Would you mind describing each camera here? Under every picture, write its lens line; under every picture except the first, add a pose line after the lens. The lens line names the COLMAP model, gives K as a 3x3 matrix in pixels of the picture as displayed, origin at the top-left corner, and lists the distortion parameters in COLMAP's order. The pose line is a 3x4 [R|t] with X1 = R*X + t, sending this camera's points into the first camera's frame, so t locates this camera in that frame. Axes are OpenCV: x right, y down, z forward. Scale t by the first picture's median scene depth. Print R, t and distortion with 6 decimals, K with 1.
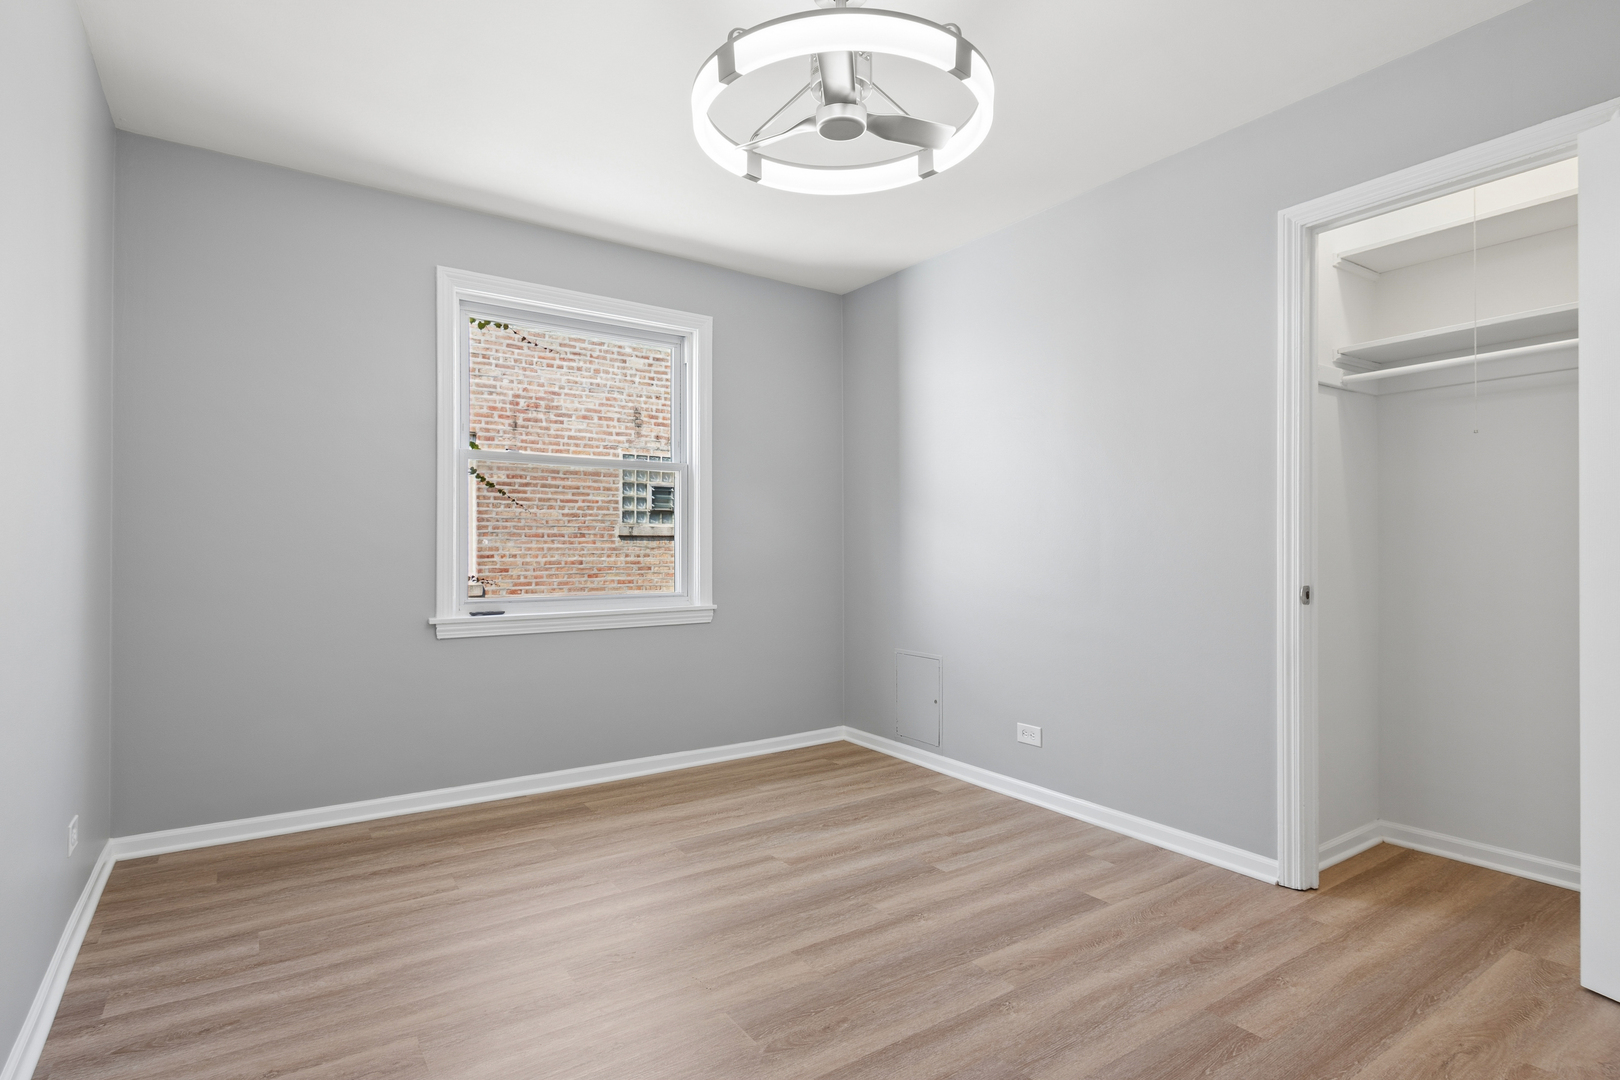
lens RADIAL K [[820.8, 0, 802.2], [0, 820.8, 544.2], [0, 0, 1]] dist [0.019014, -0.016292]
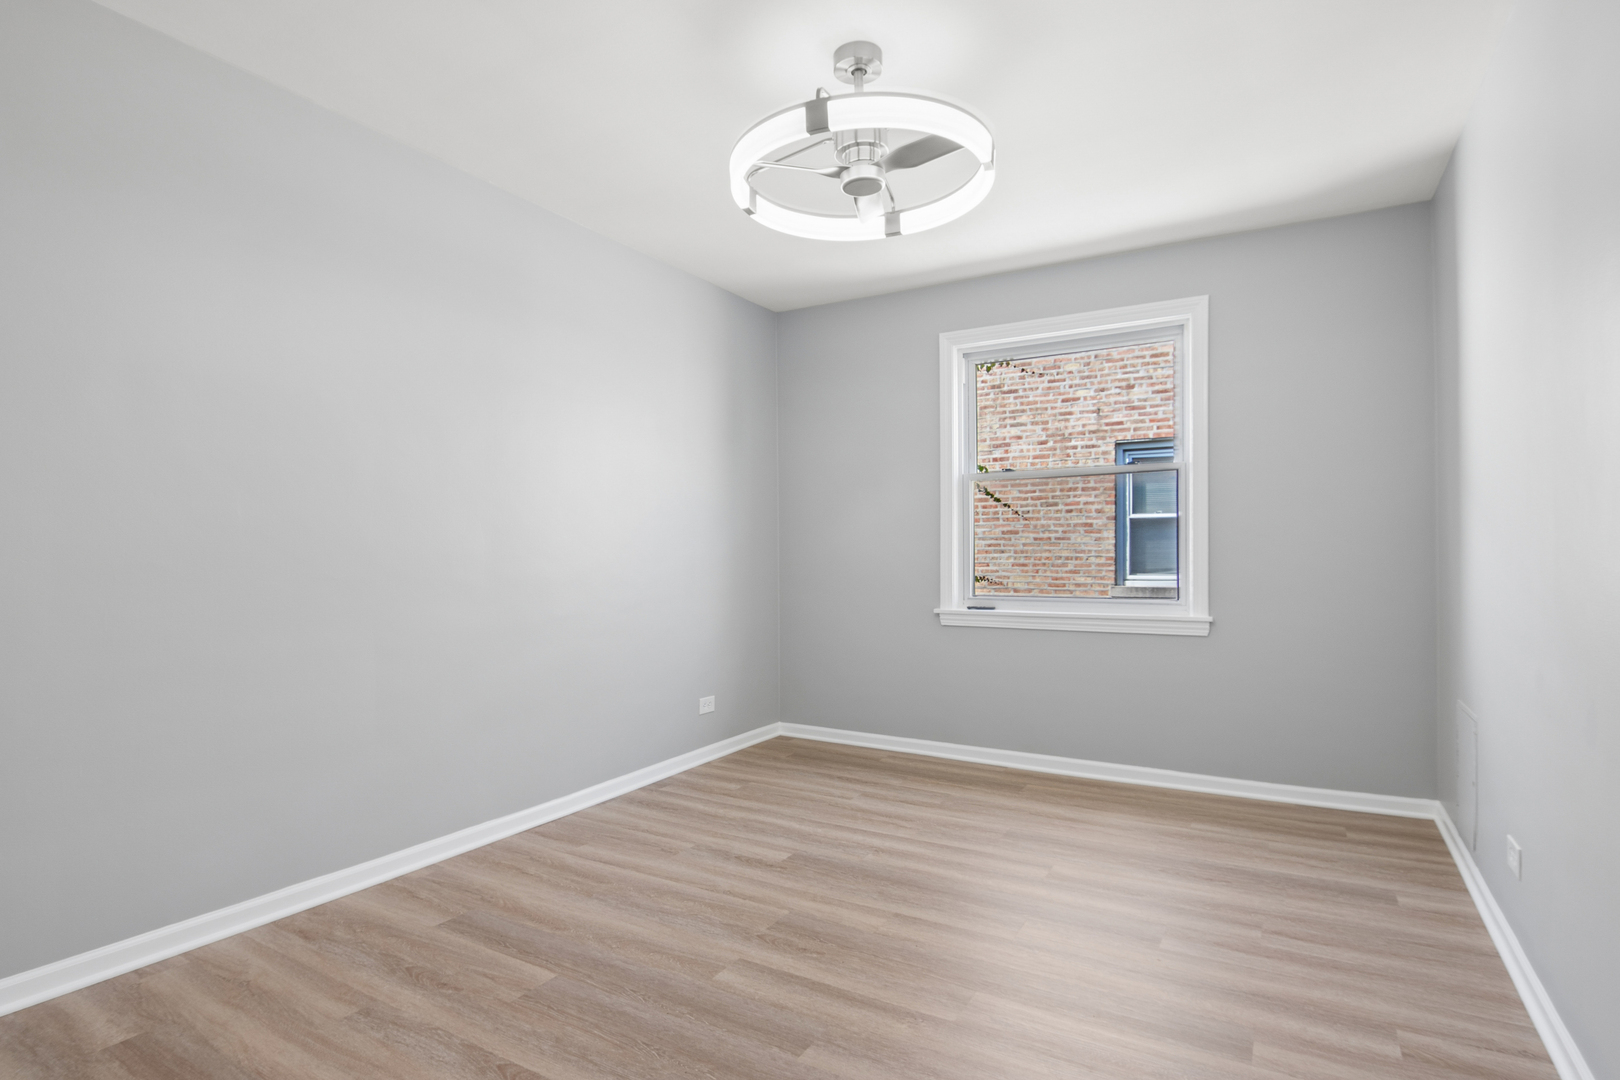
lens RADIAL K [[825.3, 0, 811.0], [0, 825.3, 551.1], [0, 0, 1]] dist [0.001954, -0.016403]
pose [[0.418827, -0.003267, -0.908060, 0.631693], [0.008781, 0.999961, 0.000452, -0.002314], [0.908024, -0.008163, 0.418840, 0.276181]]
